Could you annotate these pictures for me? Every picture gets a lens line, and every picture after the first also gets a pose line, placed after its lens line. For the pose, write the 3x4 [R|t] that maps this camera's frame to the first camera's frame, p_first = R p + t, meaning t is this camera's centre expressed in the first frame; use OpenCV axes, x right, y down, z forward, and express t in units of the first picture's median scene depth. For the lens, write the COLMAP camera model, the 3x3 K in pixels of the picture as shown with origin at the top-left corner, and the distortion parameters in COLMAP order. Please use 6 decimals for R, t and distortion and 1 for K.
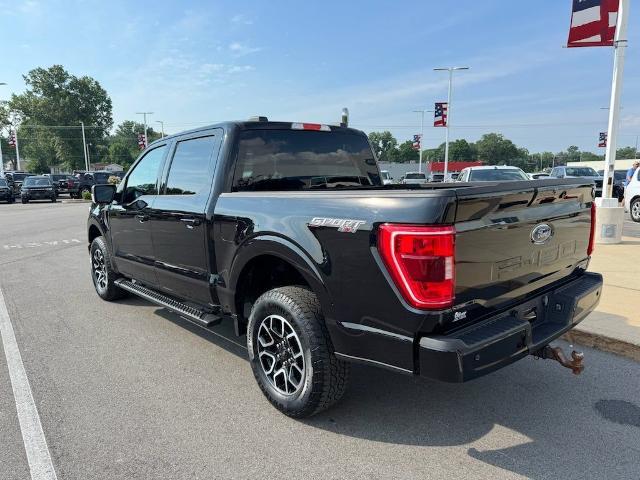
lens RADIAL K [[461.2, 0, 328.2], [0, 461.2, 238.3], [0, 0, 1]] dist [0.049473, -0.071887]
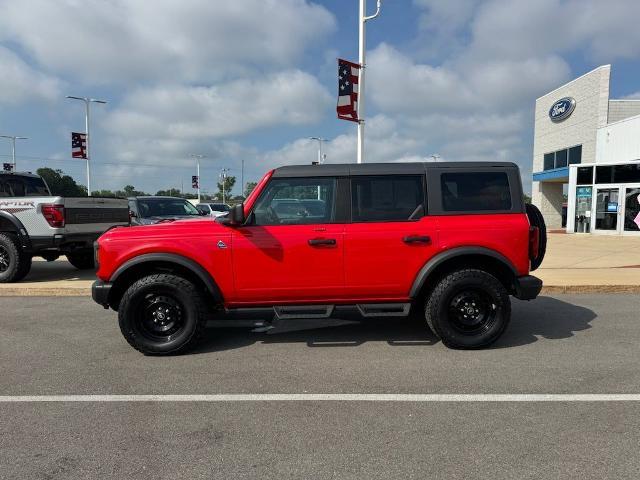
lens RADIAL K [[460.4, 0, 328.3], [0, 460.4, 242.6], [0, 0, 1]] dist [0.010453, 0.000787]
pose [[0.612117, -0.050011, 0.789184, -0.133156], [0.106548, 0.994113, -0.019645, -0.001775], [-0.783556, 0.096111, 0.613842, 0.041499]]
